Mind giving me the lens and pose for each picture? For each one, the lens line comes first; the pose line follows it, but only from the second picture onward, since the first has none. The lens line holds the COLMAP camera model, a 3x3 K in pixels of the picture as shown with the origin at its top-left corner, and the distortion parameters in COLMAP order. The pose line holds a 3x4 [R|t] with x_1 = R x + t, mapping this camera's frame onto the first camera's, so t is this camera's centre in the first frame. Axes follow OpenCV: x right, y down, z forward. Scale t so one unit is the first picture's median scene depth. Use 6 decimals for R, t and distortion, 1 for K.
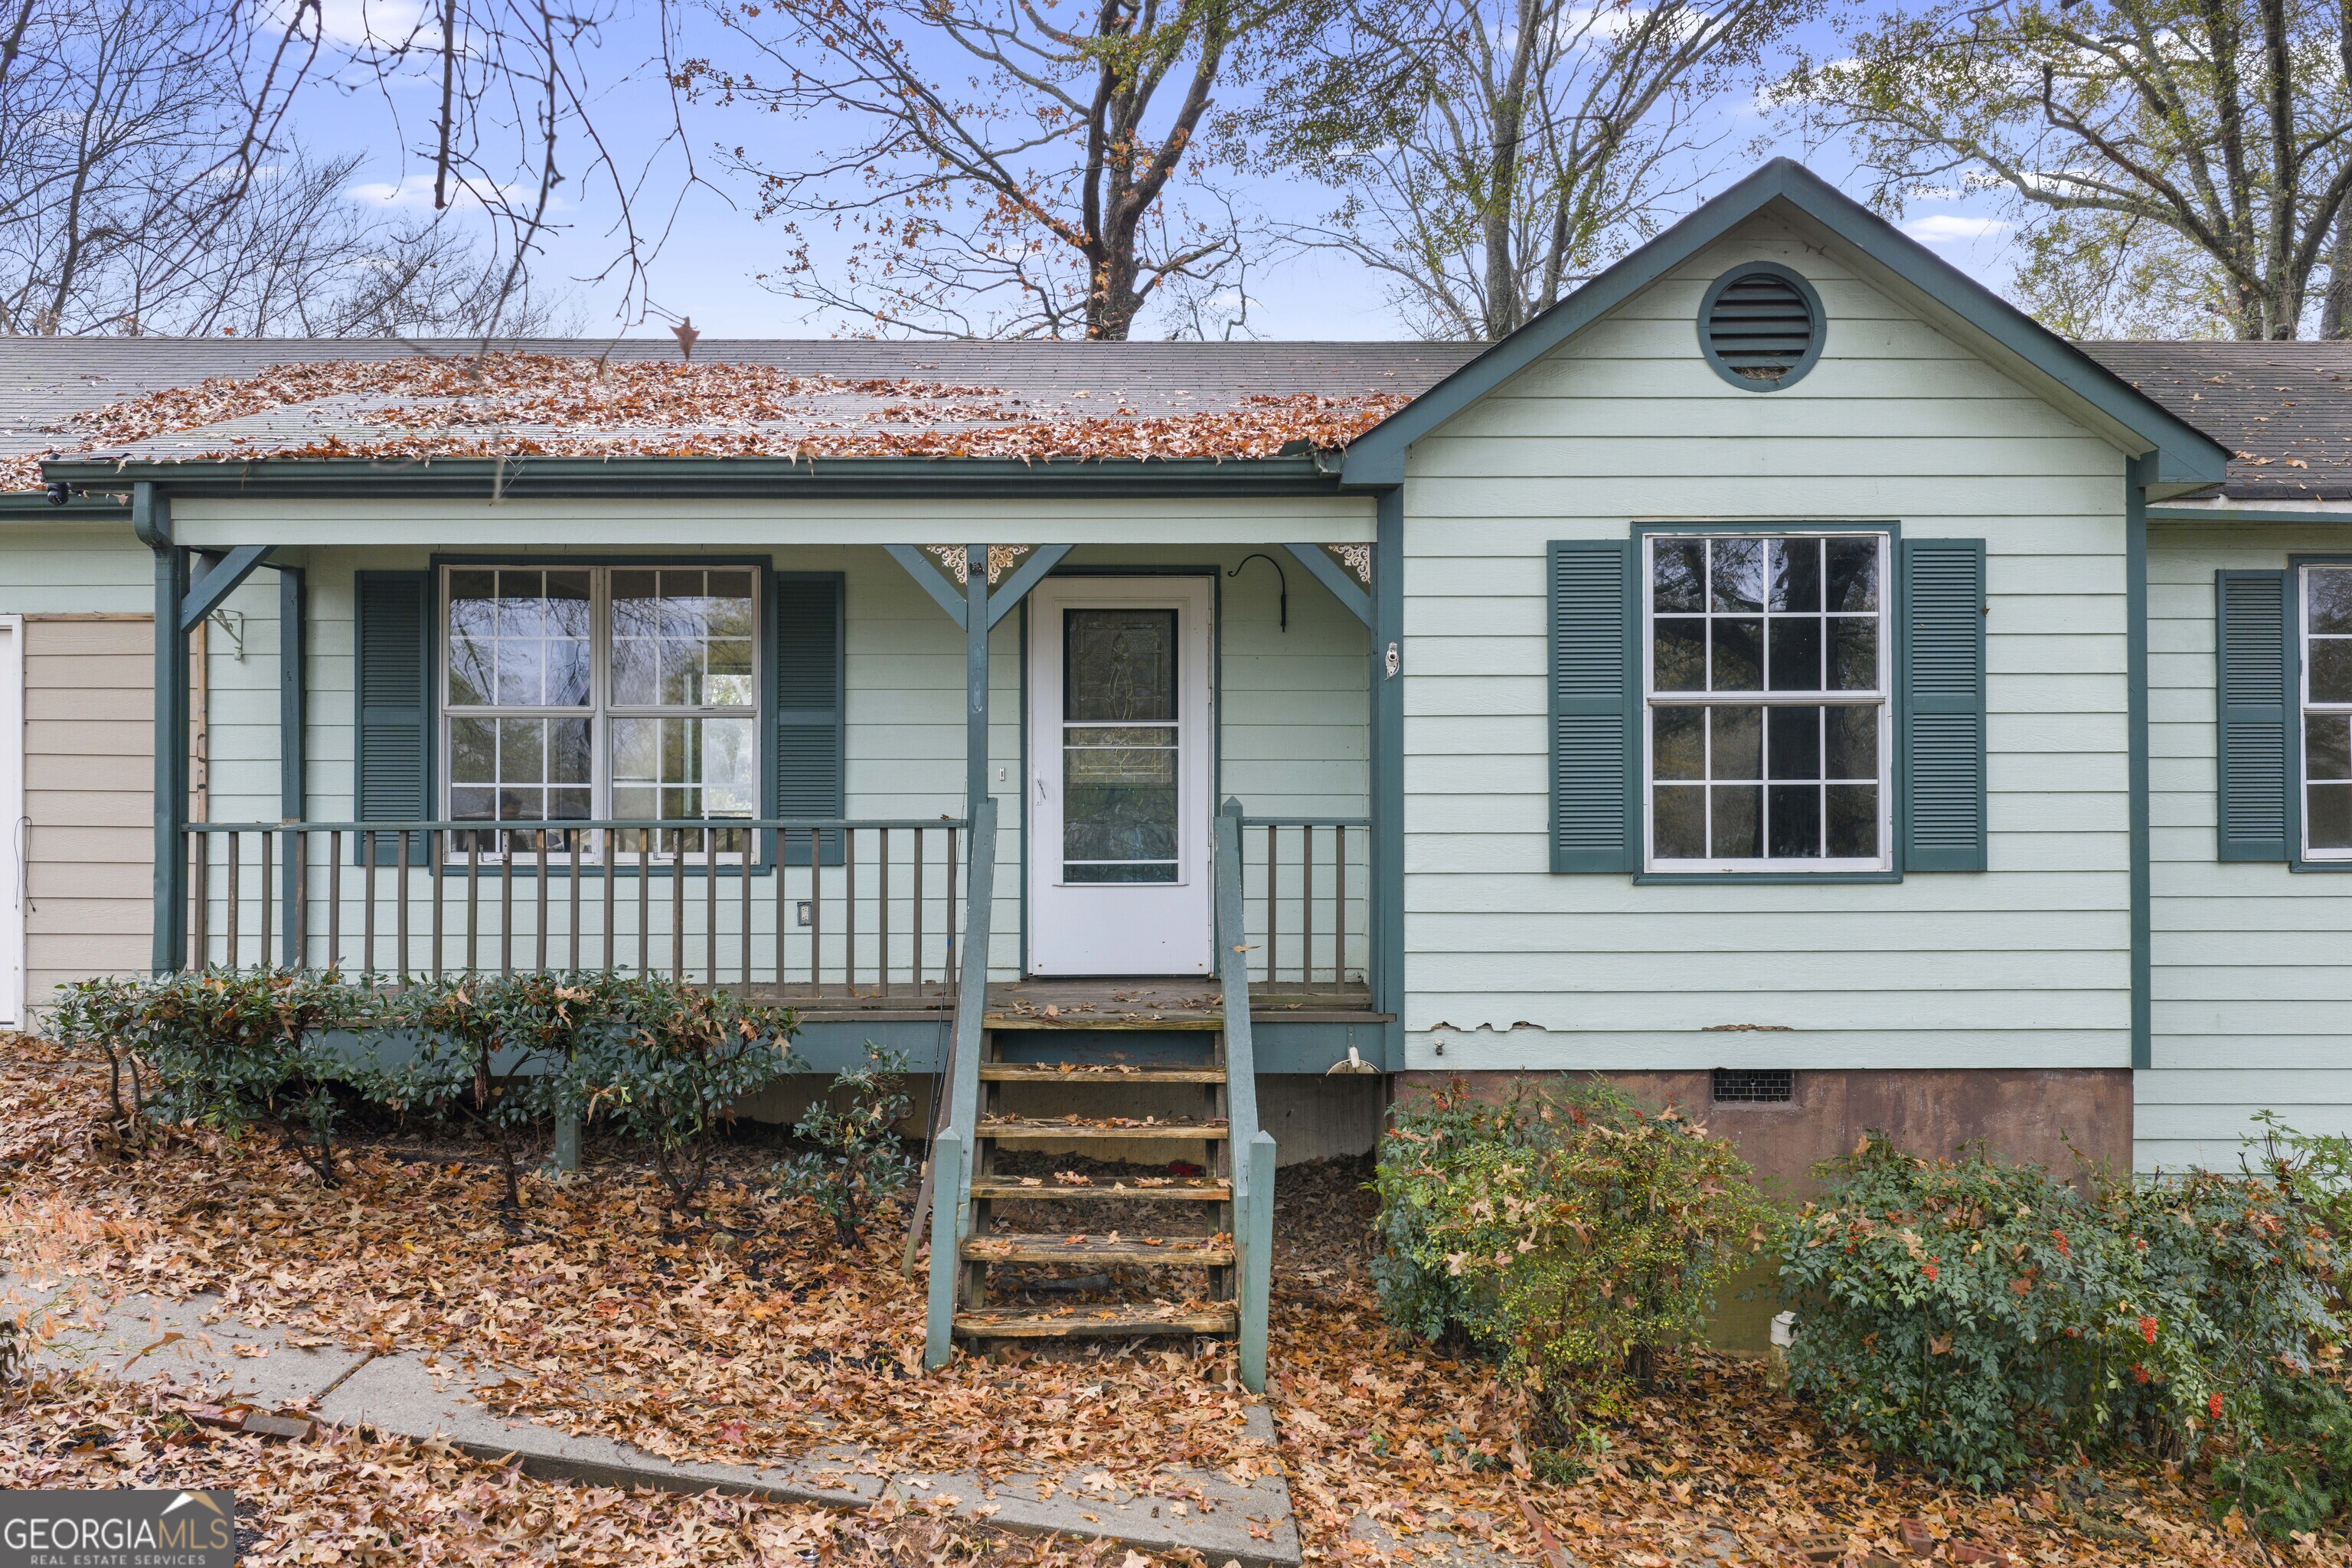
lens RADIAL K [[1963.7, 0, 1180.9], [0, 1963.7, 799.5], [0, 0, 1]] dist [-0.004085, -0.004485]
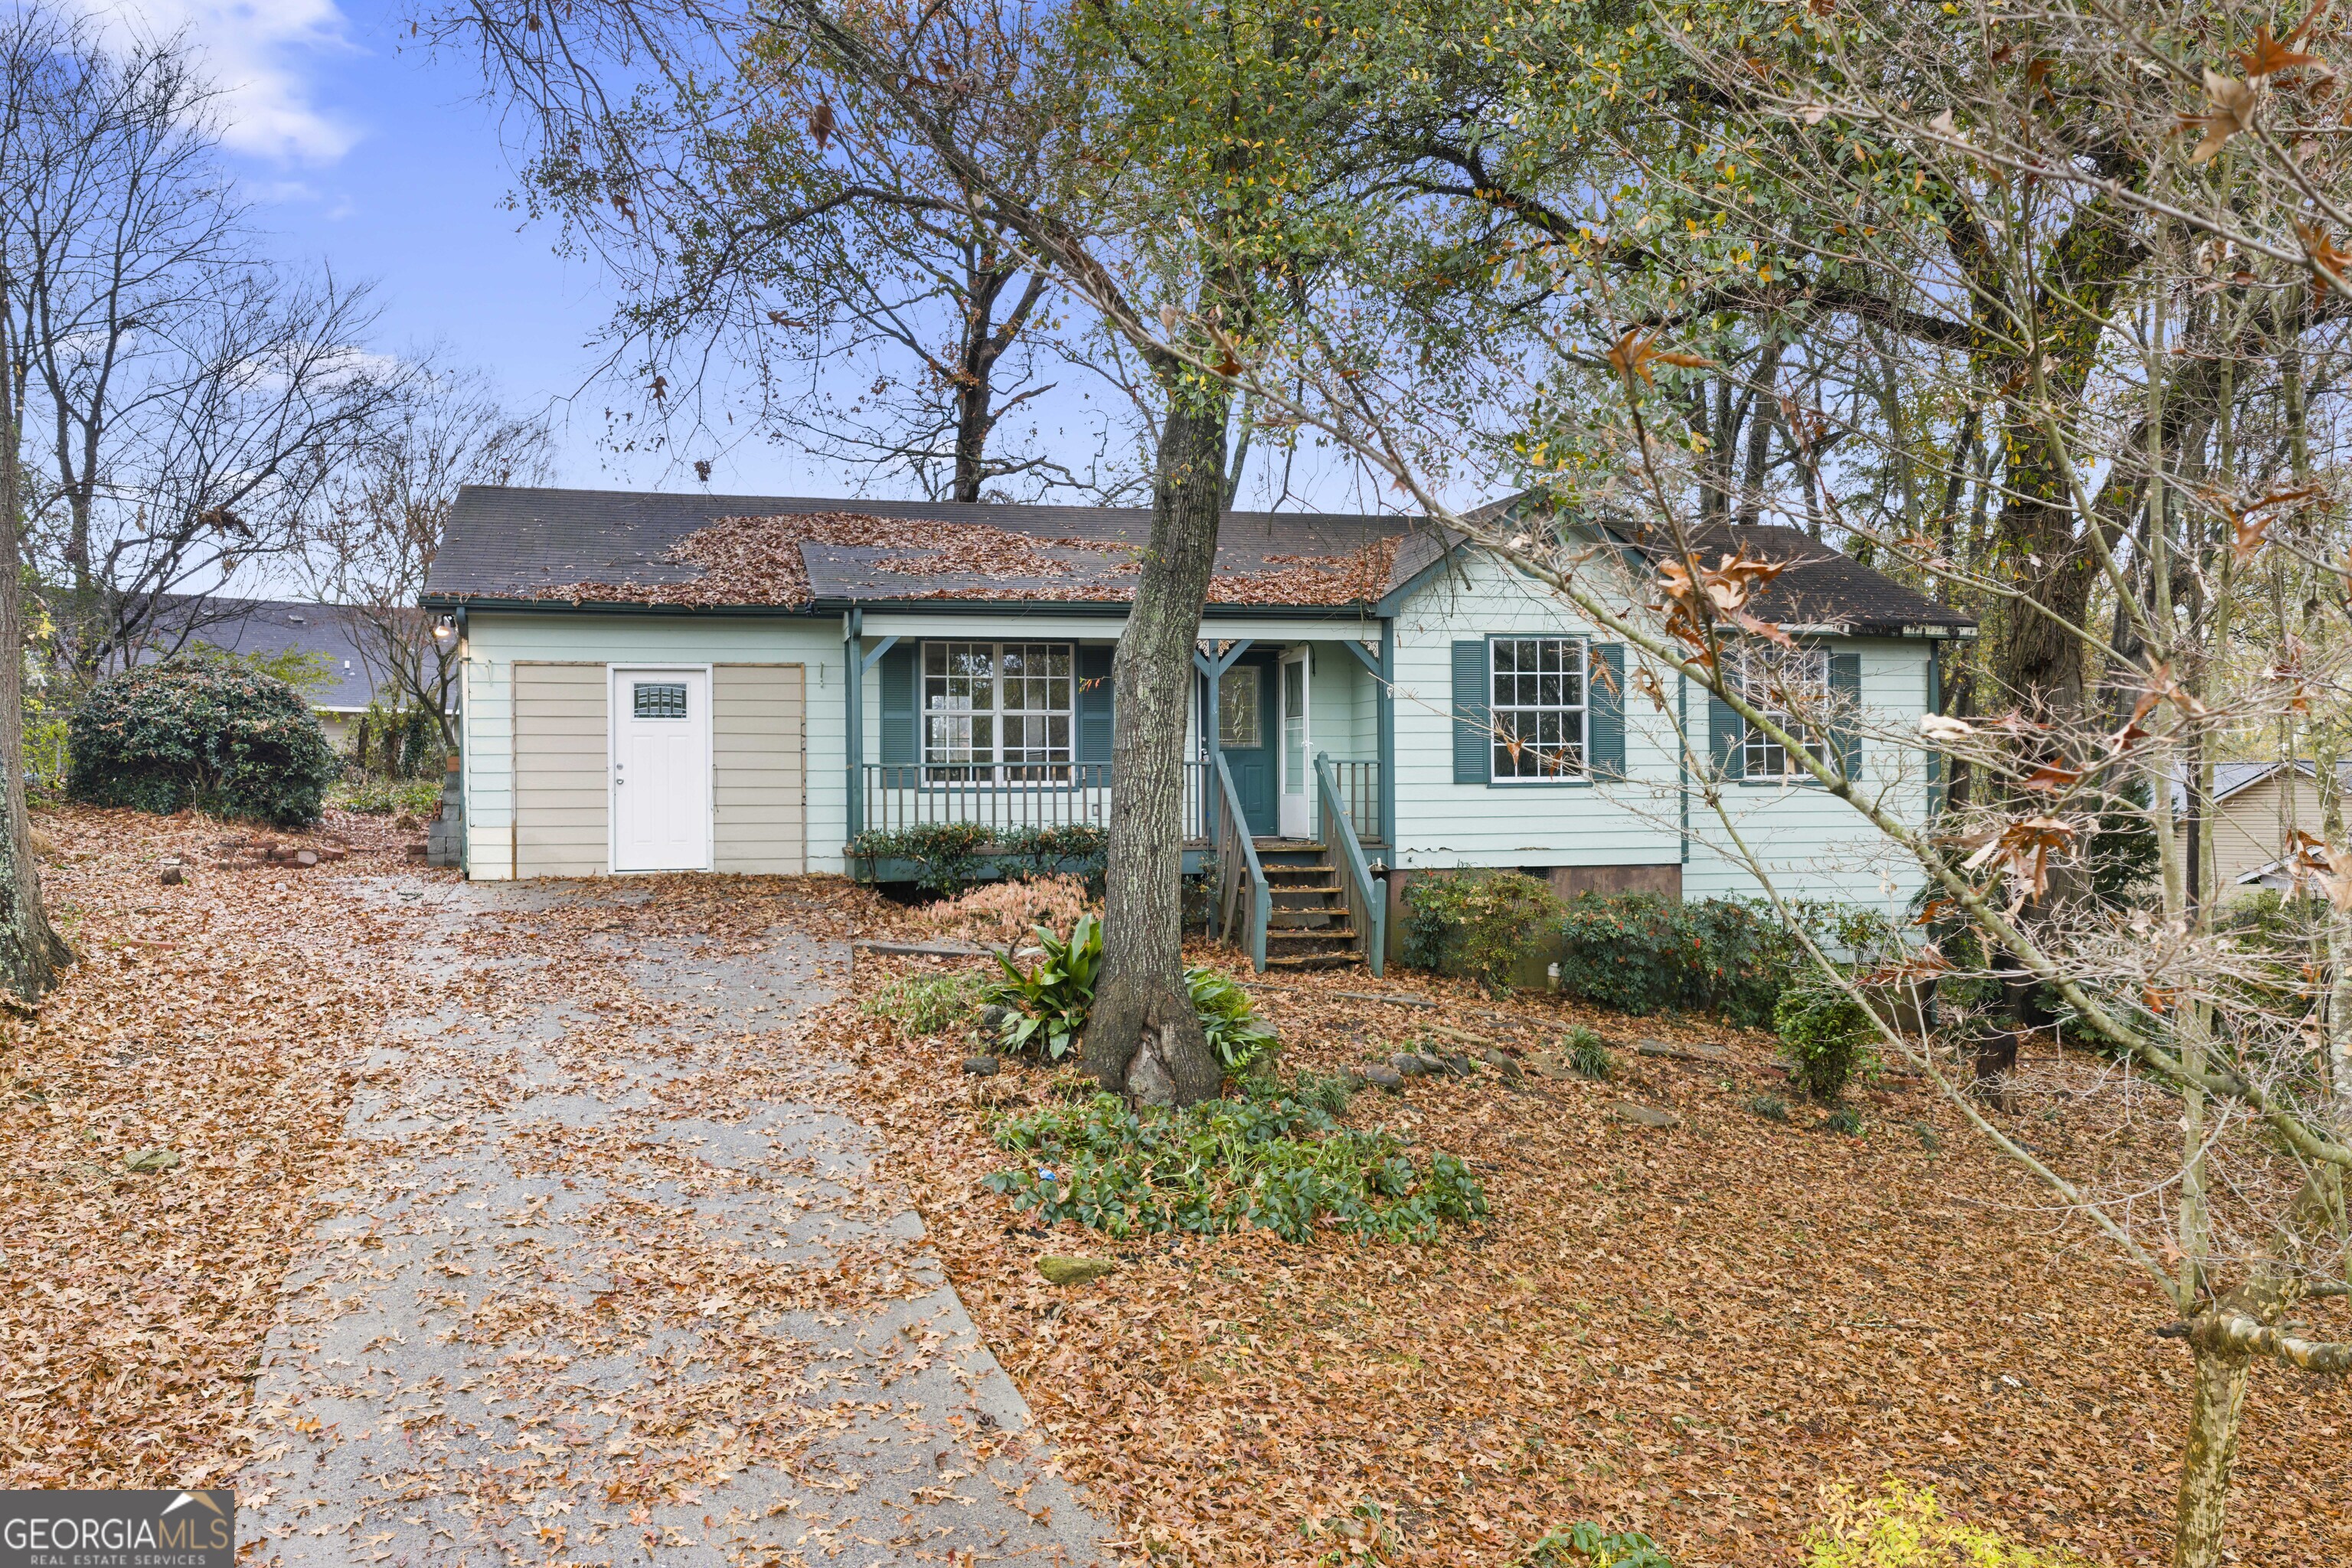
lens RADIAL K [[1963.7, 0, 1173.0], [0, 1963.7, 774.1], [0, 0, 1]] dist [-0.004085, -0.004485]
pose [[0.970759, -0.004374, 0.240015, -0.693730], [0.007410, 0.999904, -0.011749, 0.051325], [-0.239940, 0.013184, 0.970698, -1.180546]]
